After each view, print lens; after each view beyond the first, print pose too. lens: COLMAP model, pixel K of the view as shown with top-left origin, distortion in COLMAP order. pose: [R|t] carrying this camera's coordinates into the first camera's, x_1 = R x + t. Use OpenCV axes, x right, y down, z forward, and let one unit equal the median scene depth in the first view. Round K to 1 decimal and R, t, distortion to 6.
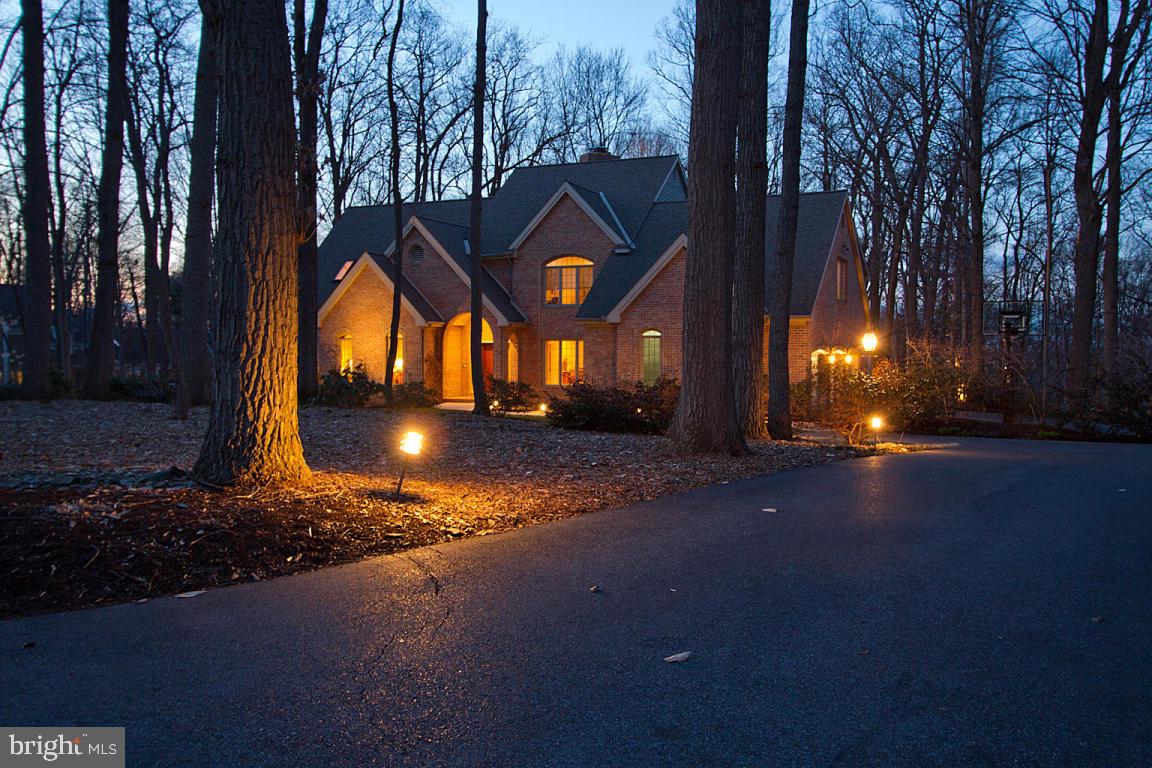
lens RADIAL K [[1083.5, 0, 576.0], [0, 1083.5, 384.0], [0, 0, 1]] dist [0.002995, 0.007500]
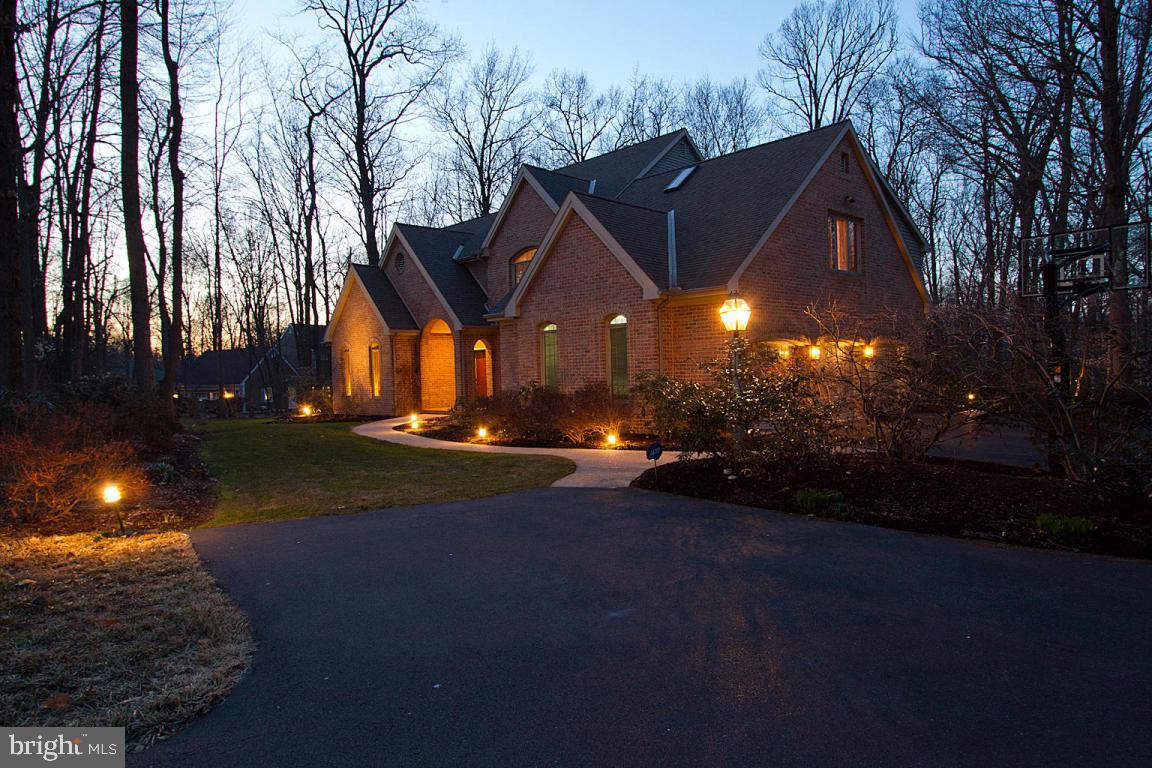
lens RADIAL K [[729.7, 0, 576.0], [0, 729.7, 384.0], [0, 0, 1]] dist [0.006549, 0.001871]
pose [[0.938252, -0.023220, -0.345172, 0.230203], [0.021932, 0.999730, -0.007639, -0.001830], [0.345256, -0.000403, 0.938508, 0.447427]]
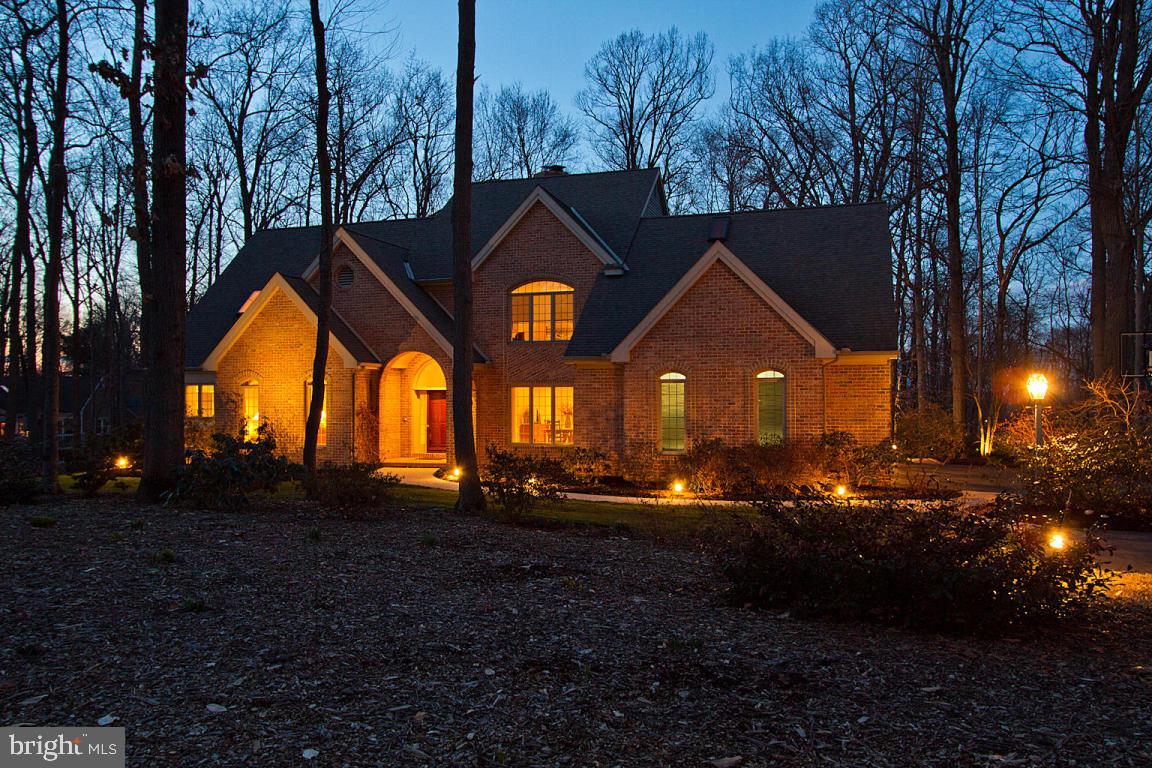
lens RADIAL K [[912.8, 0, 576.0], [0, 912.8, 384.0], [0, 0, 1]] dist [-0.000742, -0.001161]
pose [[0.992958, -0.004112, 0.118395, -0.060704], [0.009244, 0.999040, -0.042827, -0.013297], [-0.118105, 0.043620, 0.992043, 0.336044]]
